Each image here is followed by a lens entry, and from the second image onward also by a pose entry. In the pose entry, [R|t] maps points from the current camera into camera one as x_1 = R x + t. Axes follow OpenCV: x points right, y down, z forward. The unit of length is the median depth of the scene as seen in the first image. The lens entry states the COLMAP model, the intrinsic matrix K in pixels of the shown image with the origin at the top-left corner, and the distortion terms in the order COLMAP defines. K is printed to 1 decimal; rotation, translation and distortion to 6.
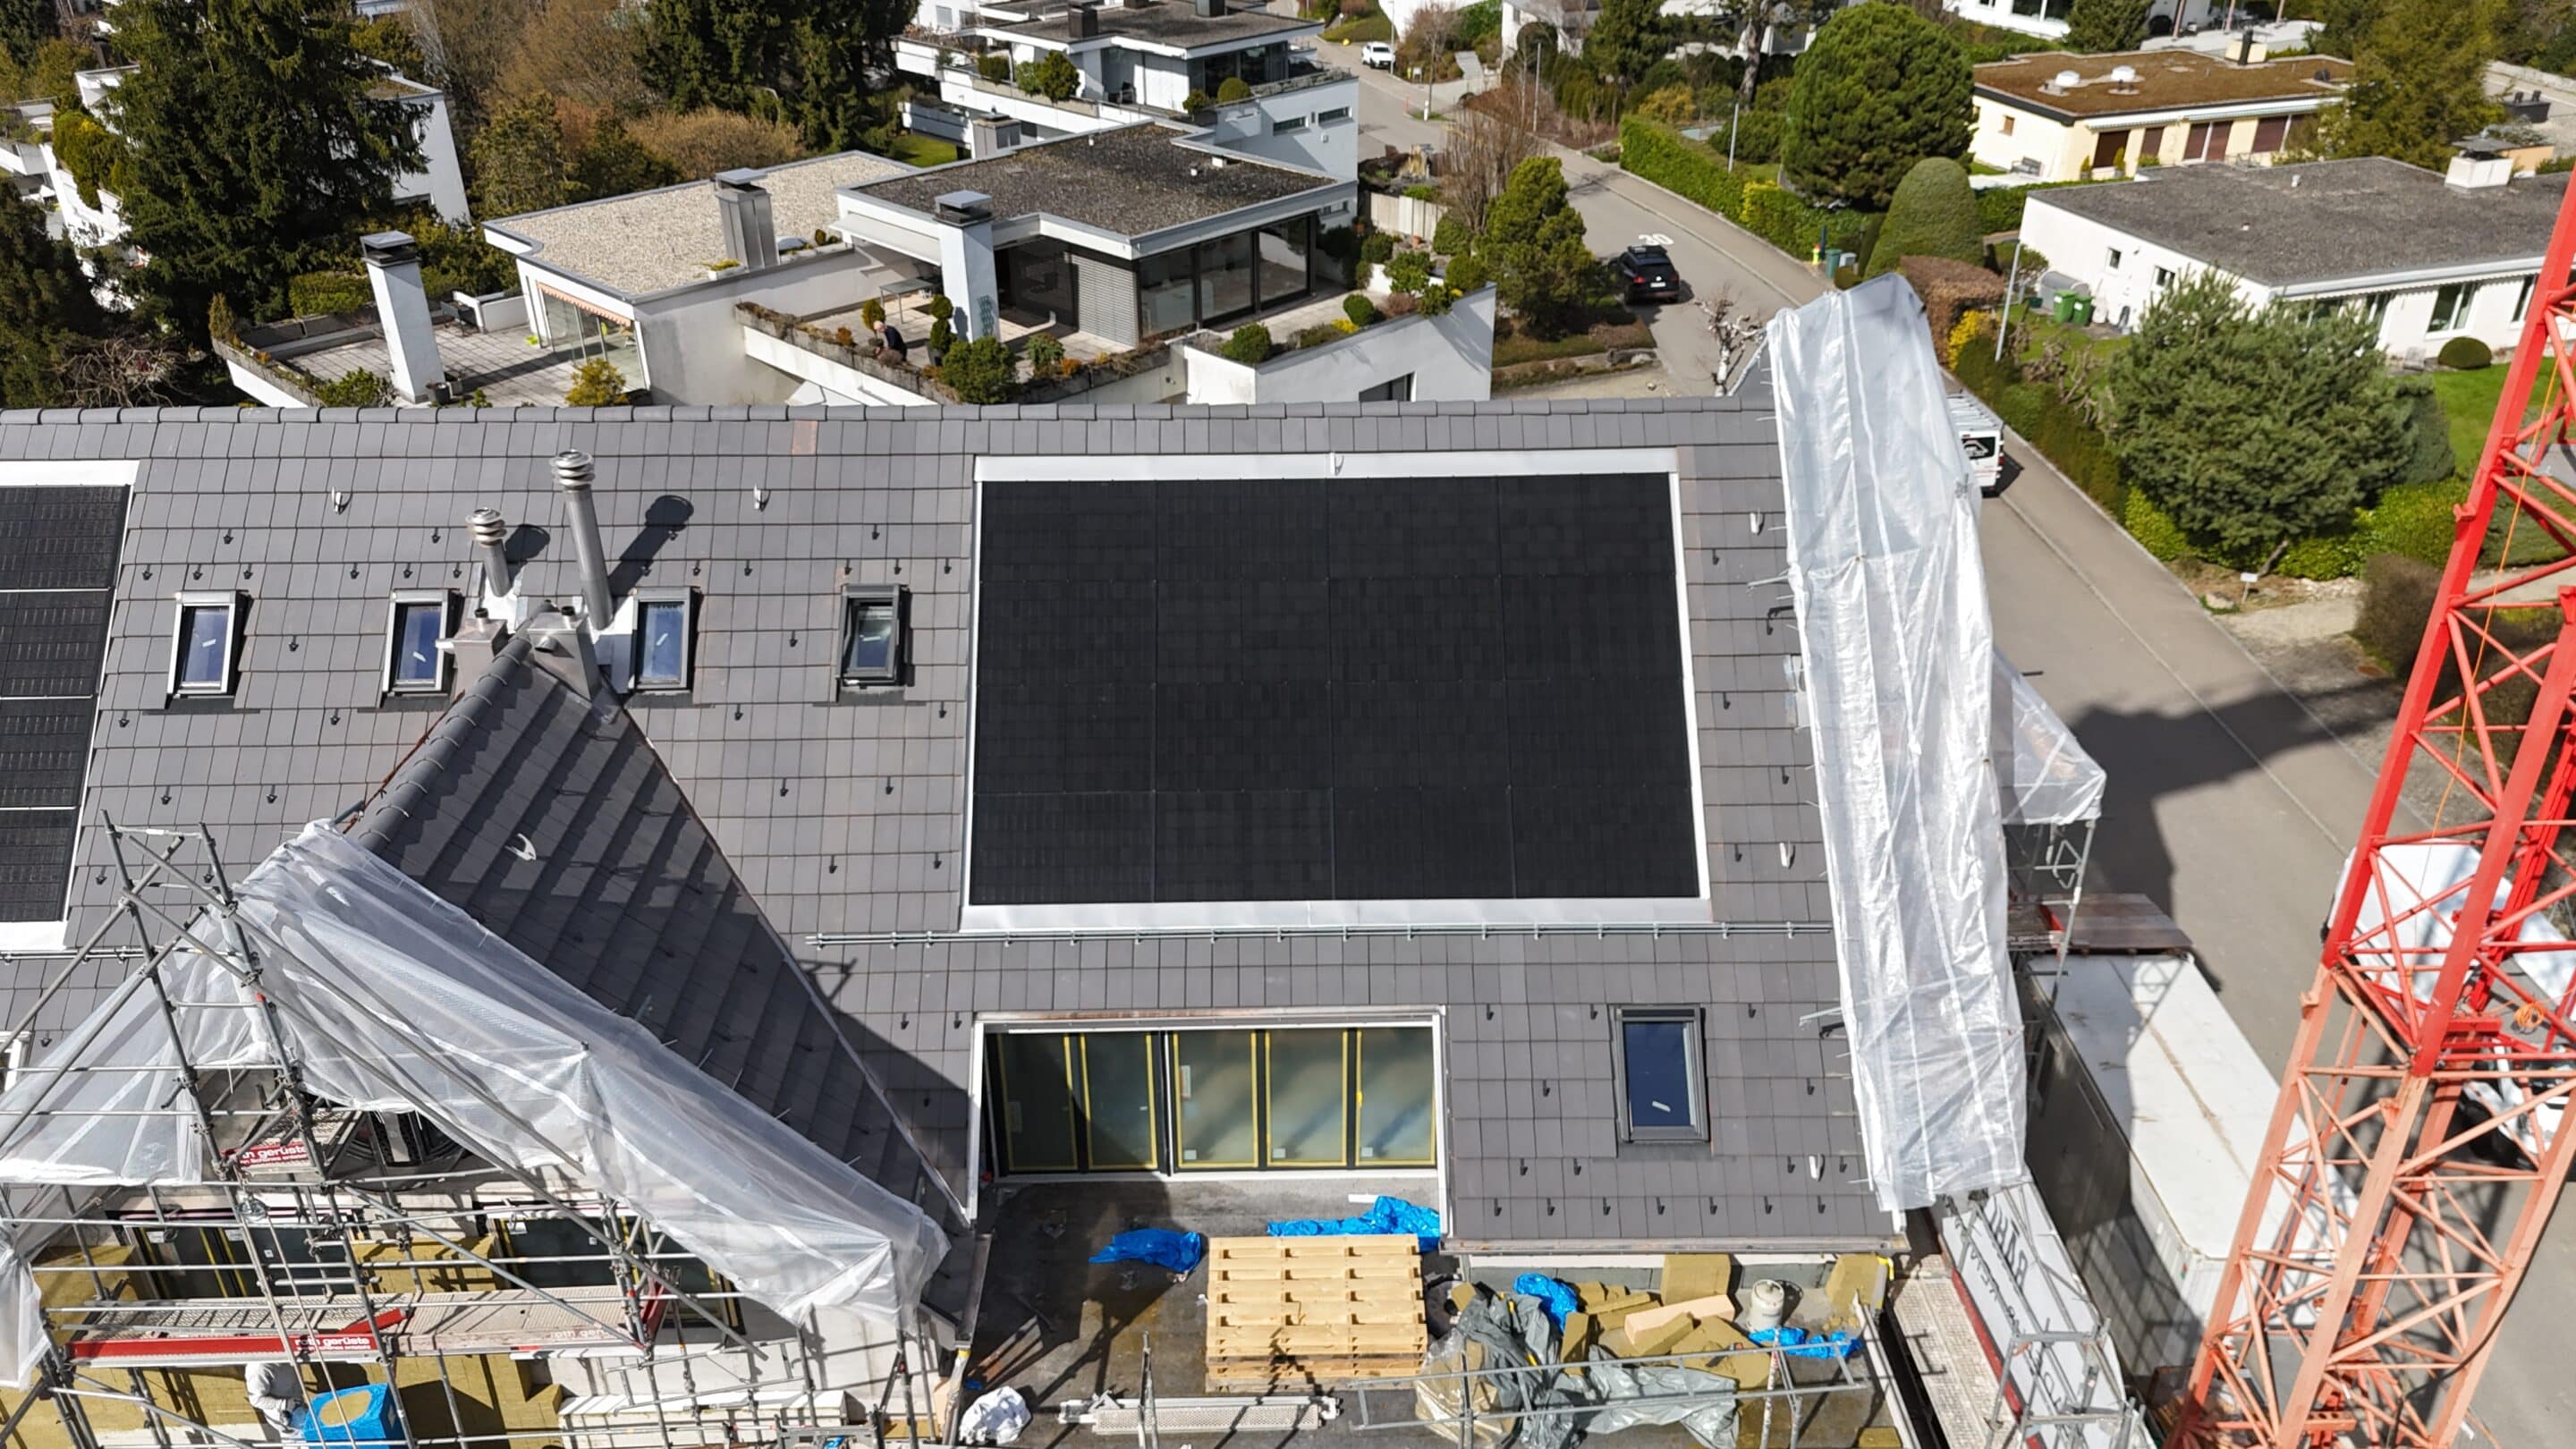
lens RADIAL K [[1896.6, 0, 1292.9], [0, 1896.6, 725.0], [0, 0, 1]] dist [0.068059, -0.057655]
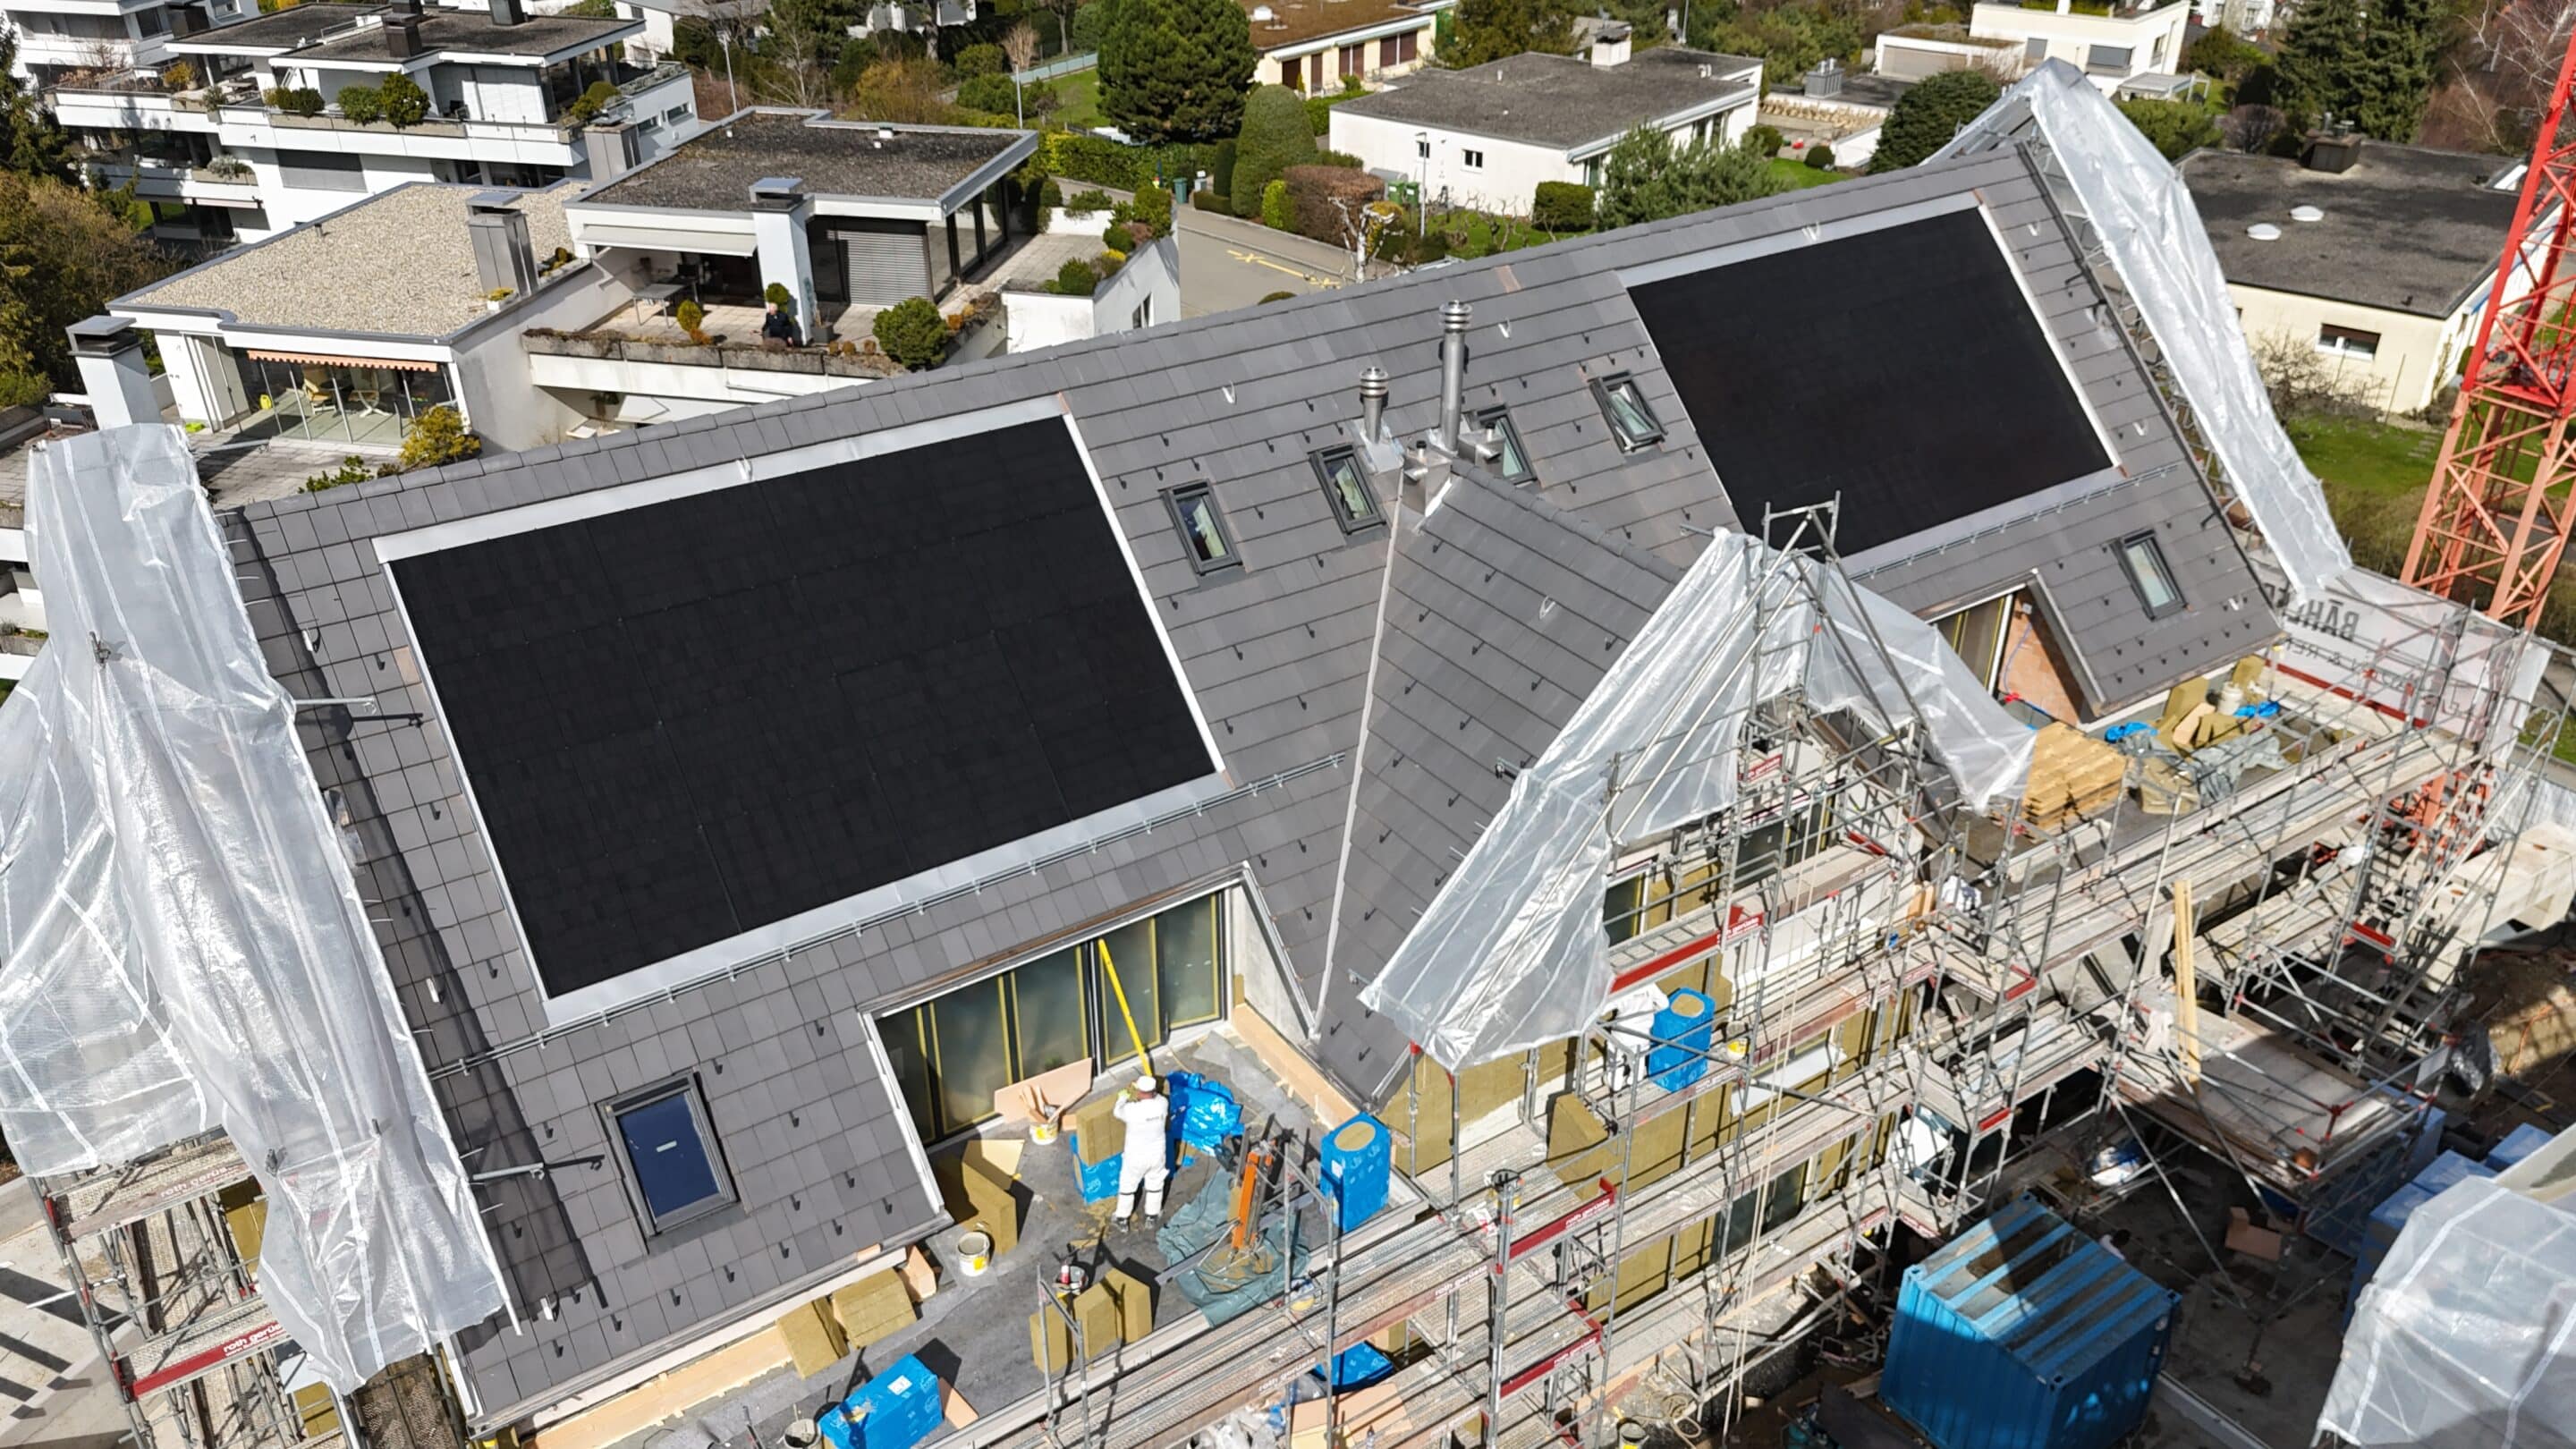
lens RADIAL K [[1896.6, 0, 1292.9], [0, 1896.6, 725.0], [0, 0, 1]] dist [0.068059, -0.057655]
pose [[0.838963, -0.267952, 0.473648, -1.056918], [0.266976, 0.961097, 0.070822, 0.006200], [-0.474199, 0.067036, 0.877862, -0.019048]]
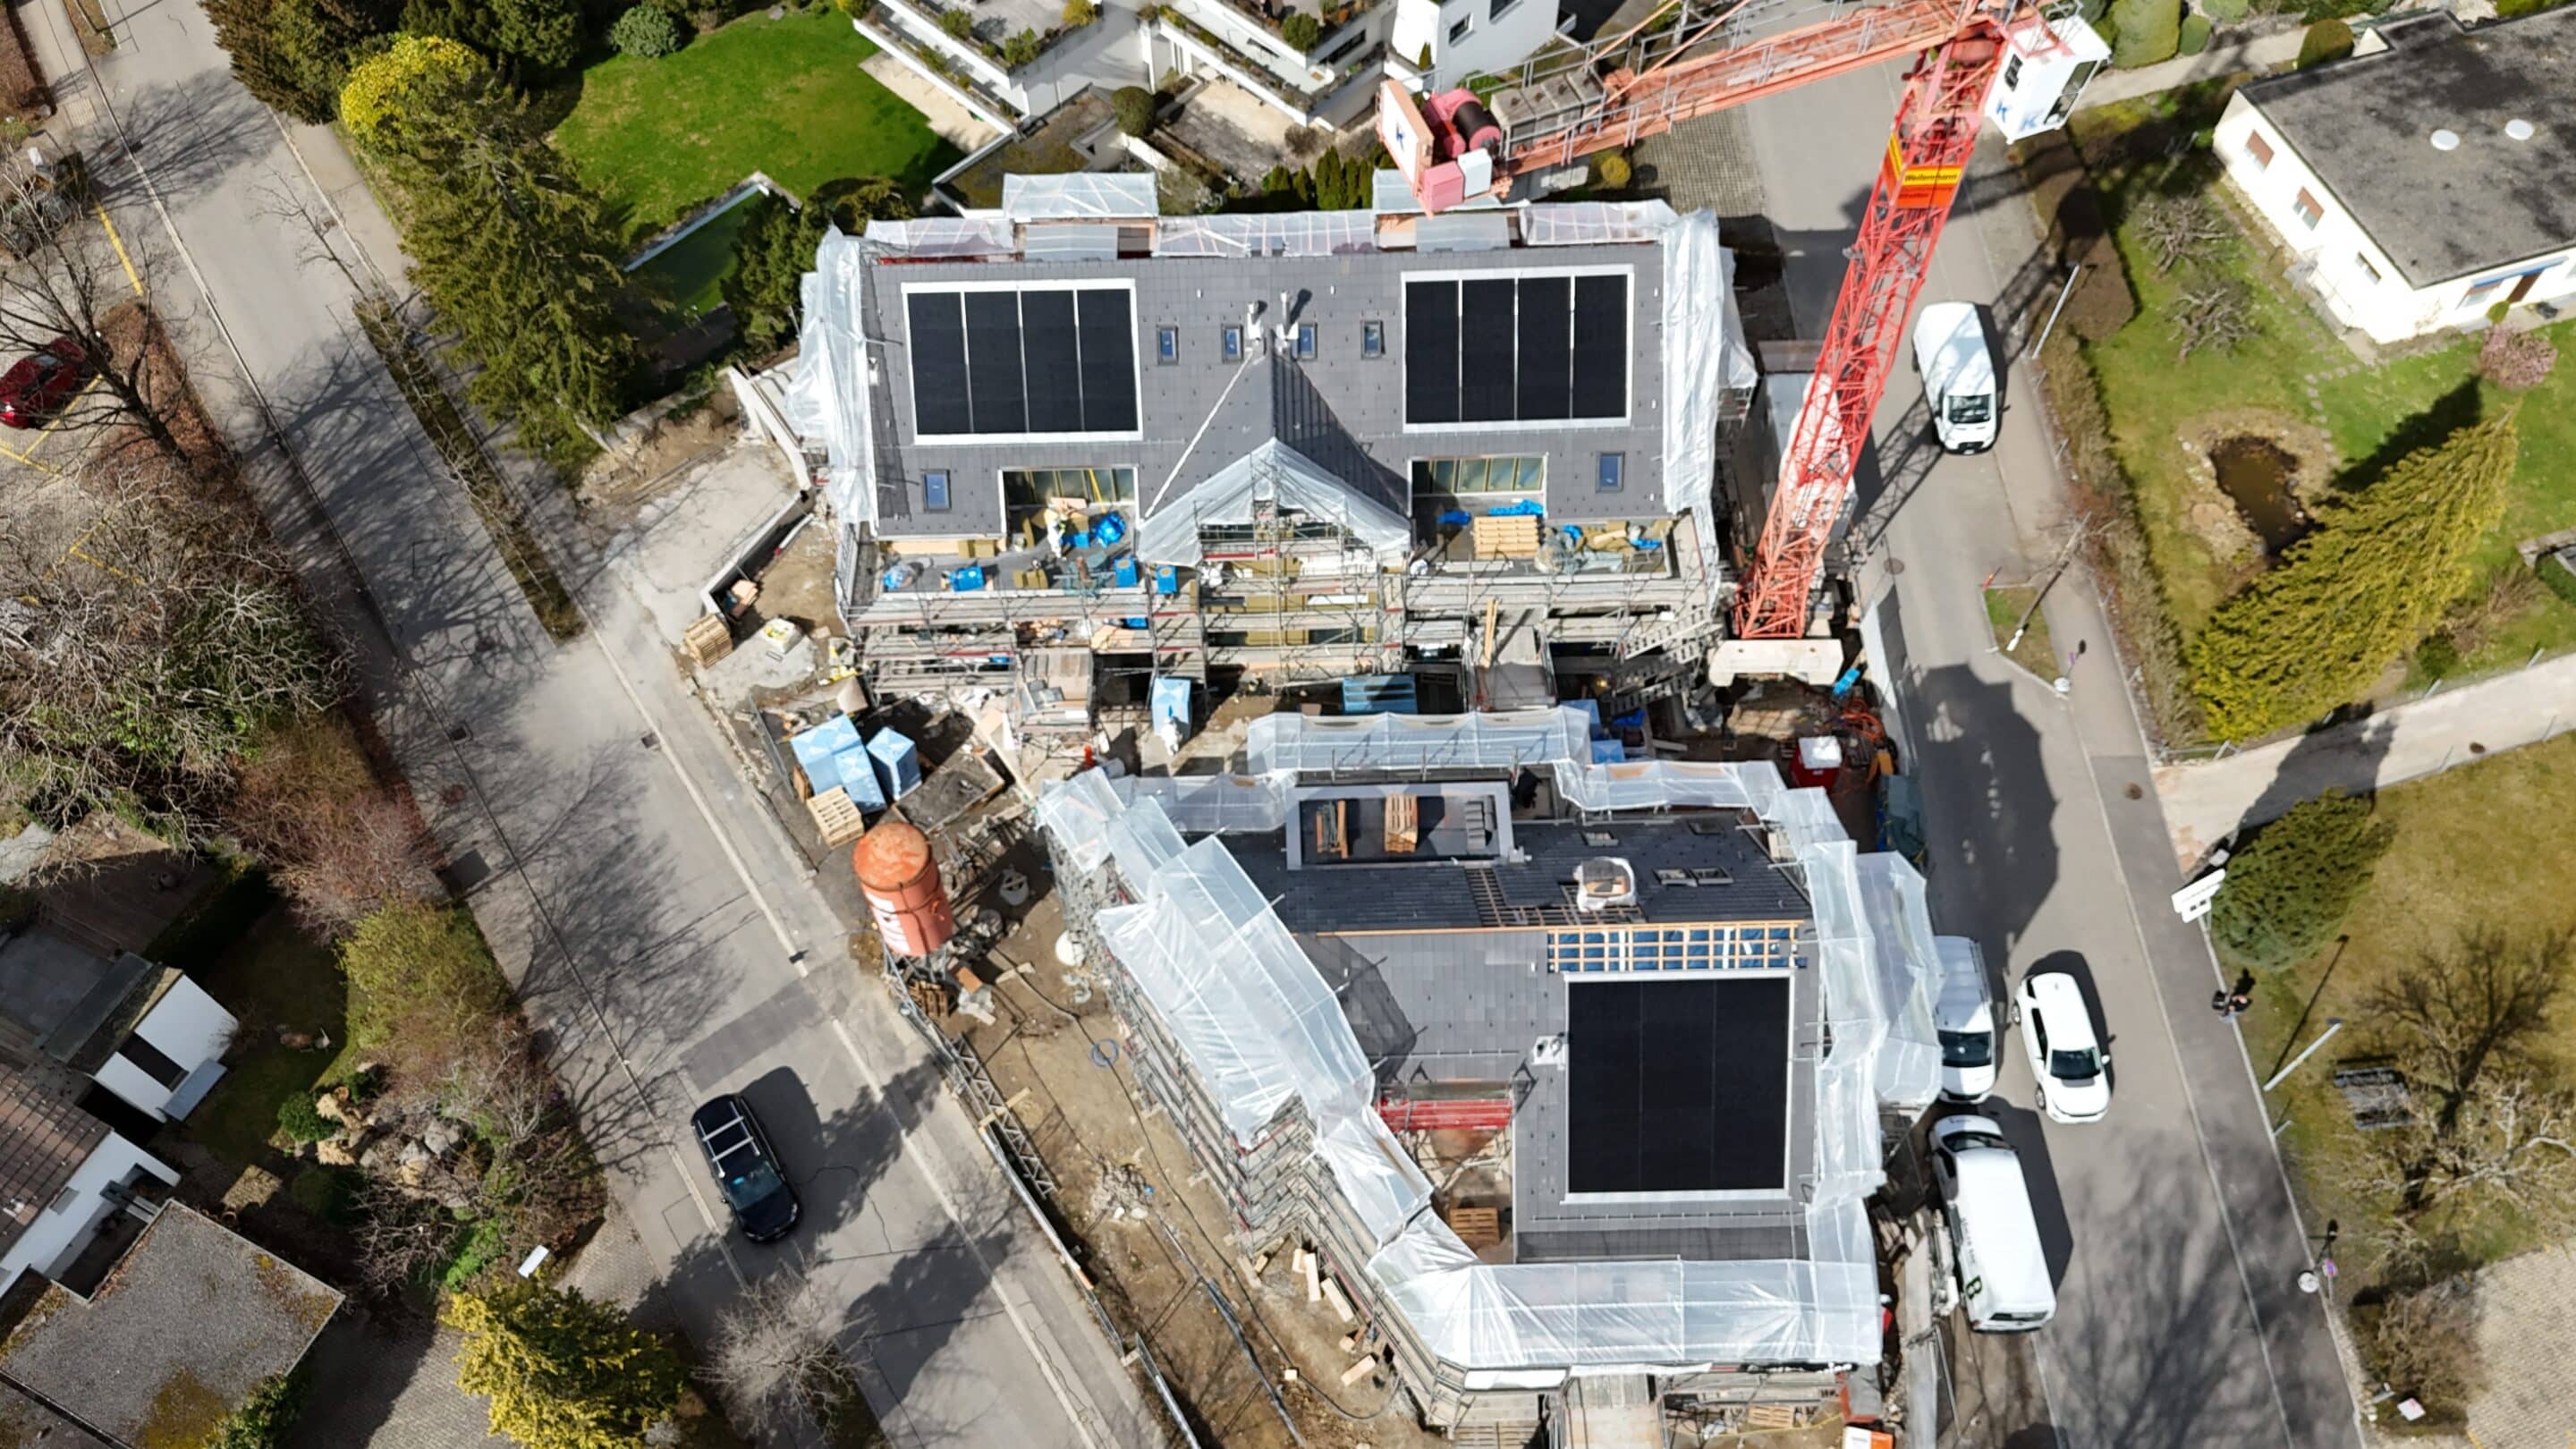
lens RADIAL K [[1889.3, 0, 1294.1], [0, 1889.3, 724.7], [0, 0, 1]] dist [0.084017, -0.085223]
pose [[0.999942, -0.010095, -0.003633, -0.336490], [0.010603, 0.877976, 0.478587, -0.966352], [-0.001642, -0.478598, 0.878033, -2.022359]]
